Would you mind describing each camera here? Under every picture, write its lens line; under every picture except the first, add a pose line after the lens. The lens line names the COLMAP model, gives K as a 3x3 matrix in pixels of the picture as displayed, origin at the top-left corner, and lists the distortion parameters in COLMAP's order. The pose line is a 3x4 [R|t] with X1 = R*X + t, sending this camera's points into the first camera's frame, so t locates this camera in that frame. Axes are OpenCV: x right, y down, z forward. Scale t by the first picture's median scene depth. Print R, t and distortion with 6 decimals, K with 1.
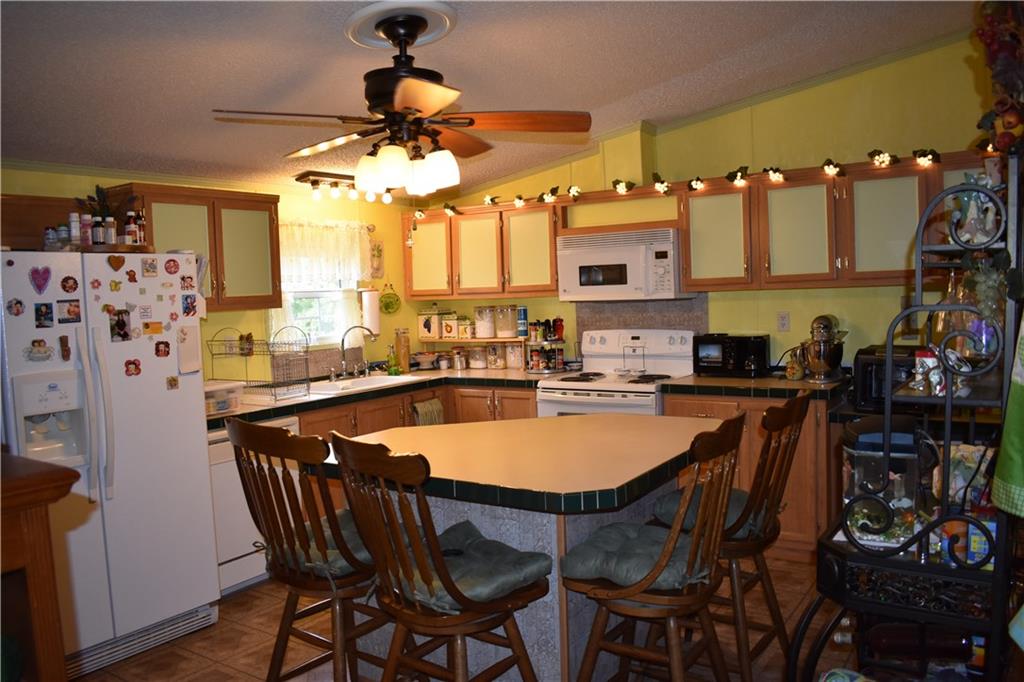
lens RADIAL K [[786.7, 0, 513.2], [0, 786.7, 338.7], [0, 0, 1]] dist [-0.109394, 0.029185]
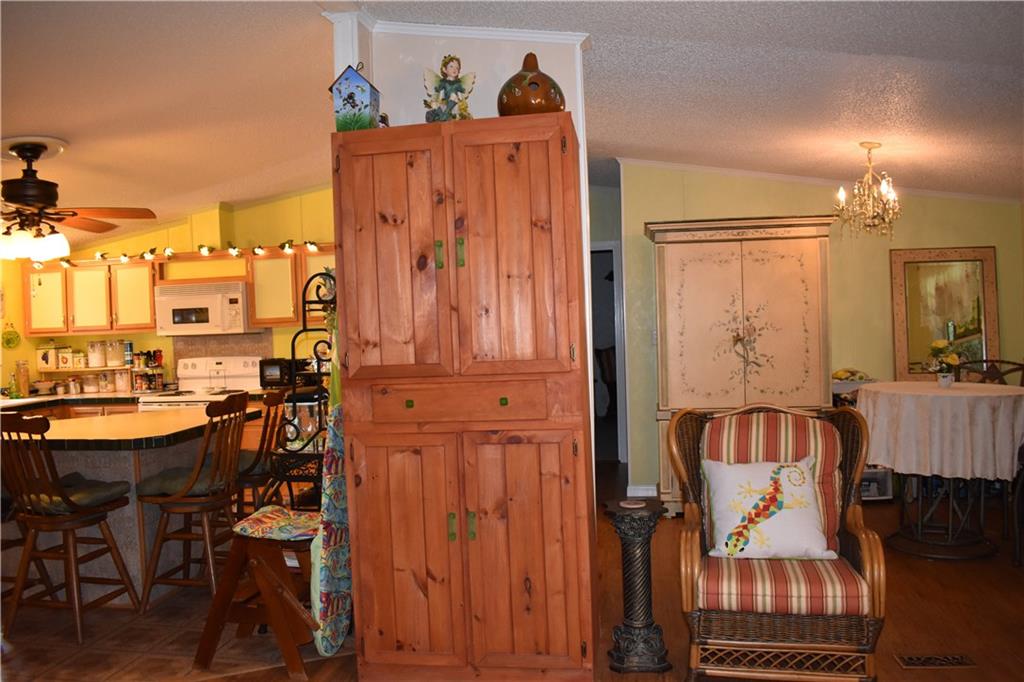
lens RADIAL K [[786.7, 0, 515.3], [0, 786.7, 343.0], [0, 0, 1]] dist [-0.109394, 0.029185]
pose [[0.900611, -0.009326, 0.434526, 0.042758], [0.030184, 0.998698, -0.041127, 0.036747], [-0.433577, 0.050155, 0.899720, -0.429501]]
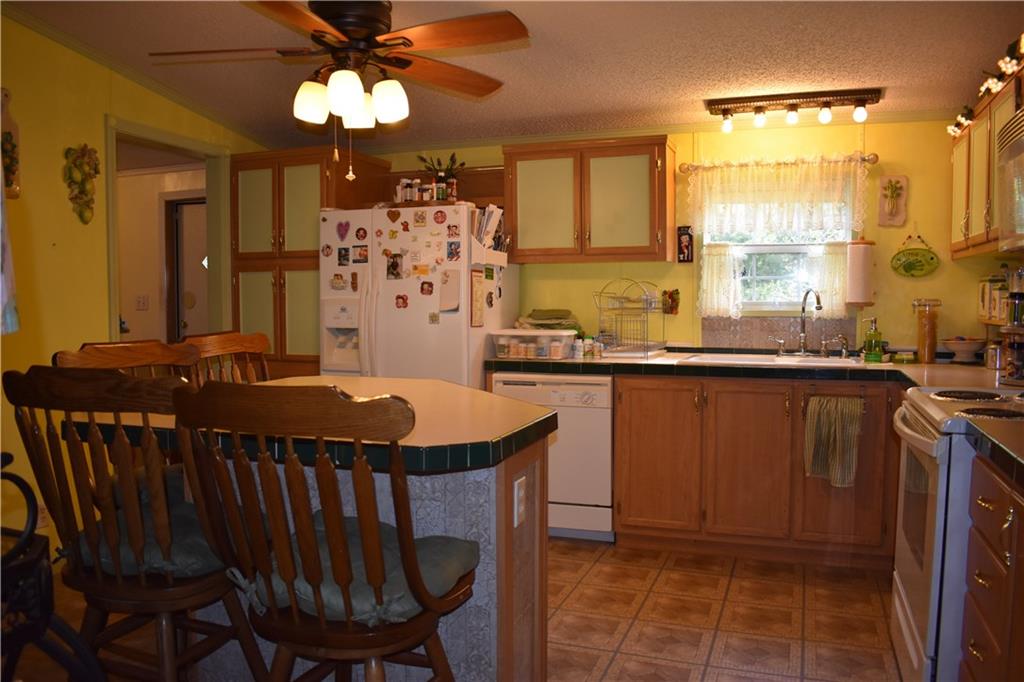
lens RADIAL K [[786.7, 0, 512.7], [0, 786.7, 340.7], [0, 0, 1]] dist [-0.109394, 0.029185]
pose [[0.240376, 0.092015, -0.966309, 0.527852], [-0.066409, 0.994723, 0.078201, -0.006586], [0.968406, 0.045374, 0.245218, 0.602506]]
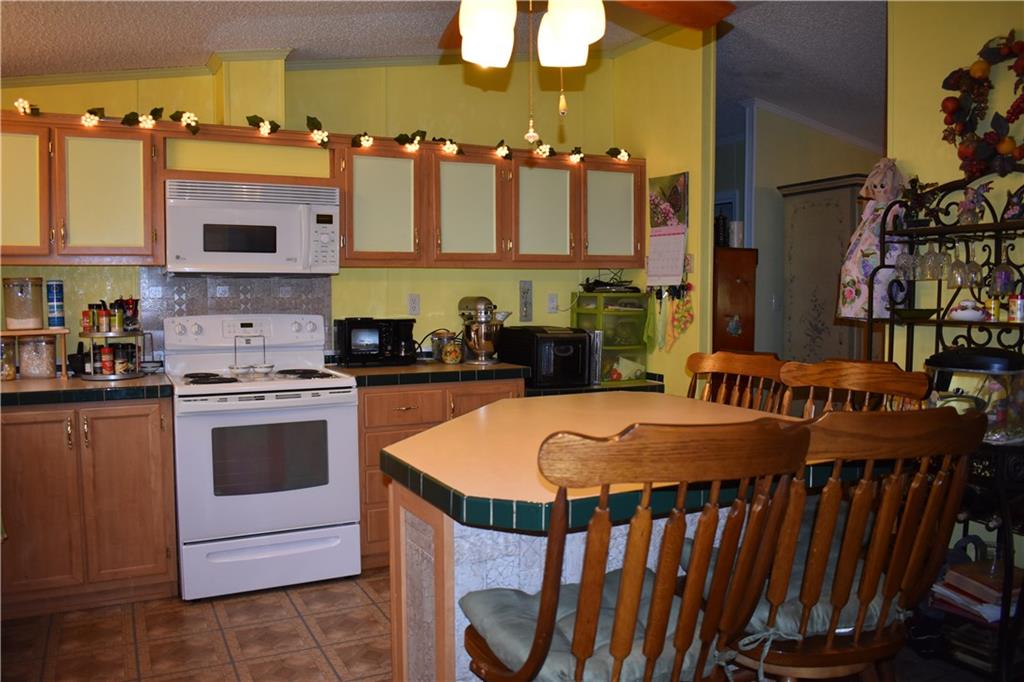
lens RADIAL K [[786.7, 0, 513.6], [0, 786.7, 348.5], [0, 0, 1]] dist [-0.109394, 0.029185]
pose [[0.485300, -0.026110, 0.873958, -0.422829], [0.032702, 0.999397, 0.011698, 0.023843], [-0.873736, 0.022903, 0.485861, 0.436797]]
